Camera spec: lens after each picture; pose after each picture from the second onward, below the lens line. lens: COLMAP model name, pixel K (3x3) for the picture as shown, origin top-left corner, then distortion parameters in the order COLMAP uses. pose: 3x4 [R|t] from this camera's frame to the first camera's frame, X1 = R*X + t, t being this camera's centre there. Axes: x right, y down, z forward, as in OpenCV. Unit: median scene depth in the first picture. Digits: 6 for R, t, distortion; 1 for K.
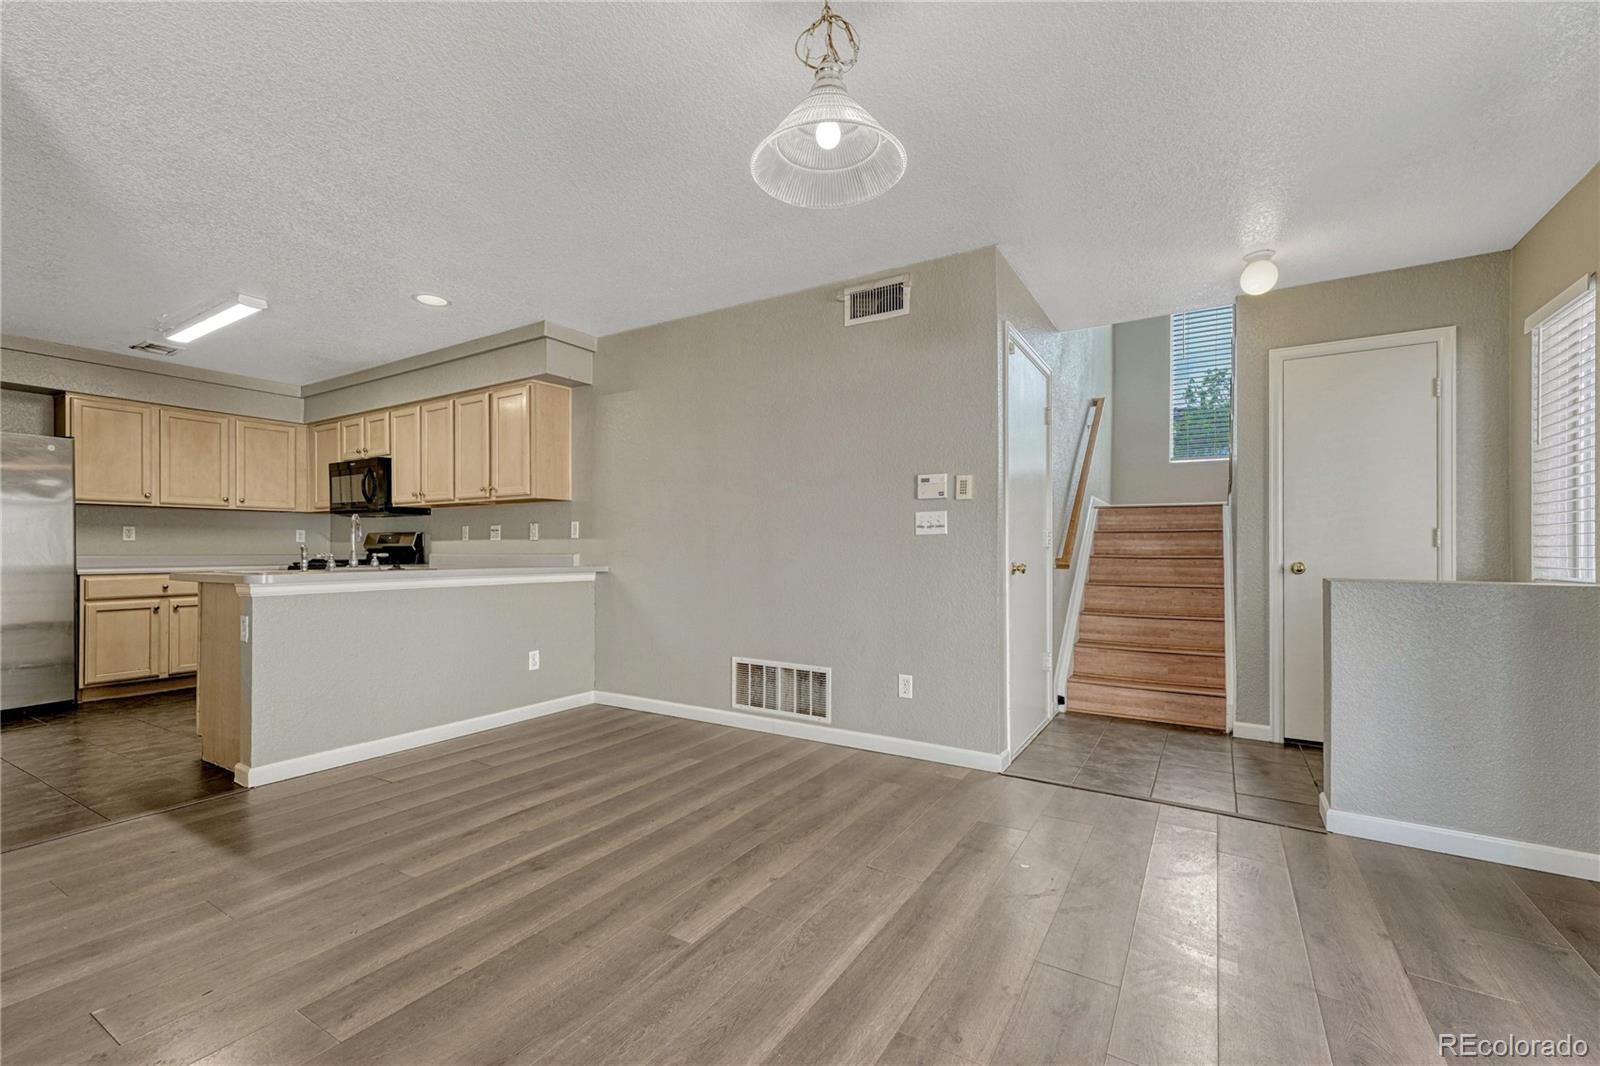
lens RADIAL K [[669.2, 0, 798.2], [0, 669.2, 547.9], [0, 0, 1]] dist [0.008410, 0.000429]
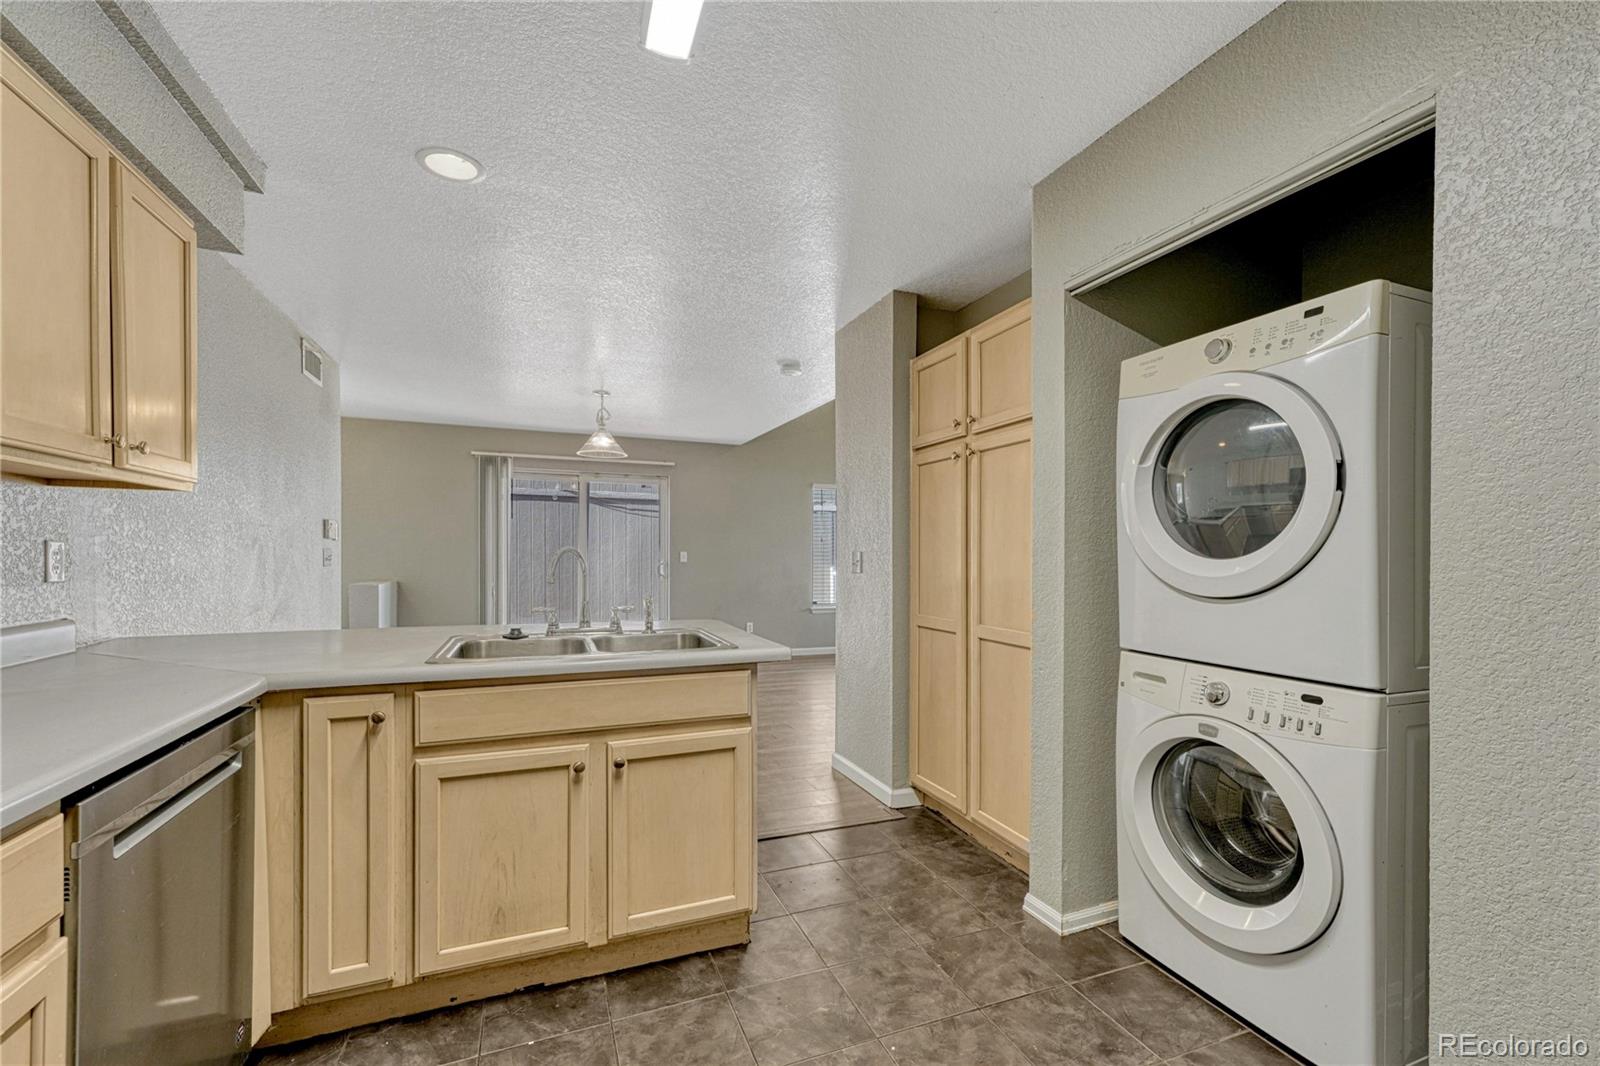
lens RADIAL K [[641.5, 0, 794.3], [0, 641.5, 556.5], [0, 0, 1]] dist [0.000066, -0.000169]
pose [[-0.792493, -0.007414, 0.609836, -0.921130], [-0.009718, 0.999953, -0.000471, -0.034330], [-0.609804, -0.006300, -0.792528, 1.044871]]
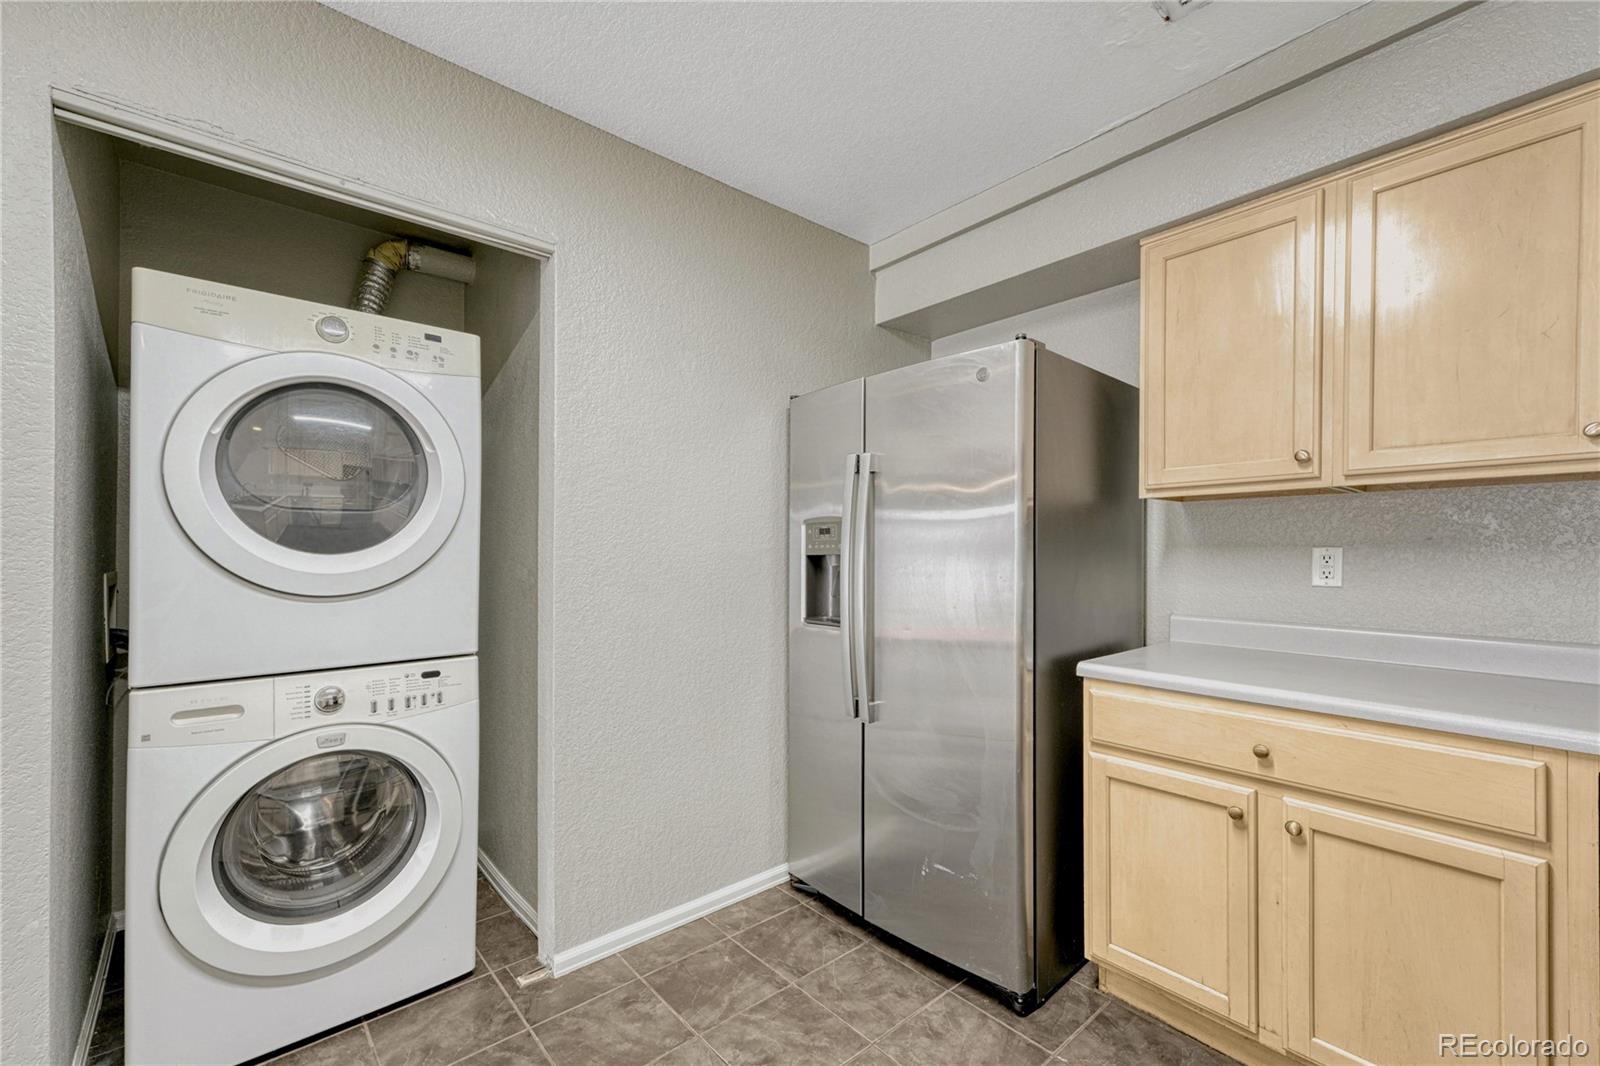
lens RADIAL K [[656.3, 0, 798.4], [0, 656.3, 553.7], [0, 0, 1]] dist [-0.000546, -0.000087]
pose [[-0.309381, 0.008754, -0.950898, -0.633292], [0.005258, 0.999958, 0.007495, -0.036767], [0.950923, -0.002681, -0.309414, 0.948696]]
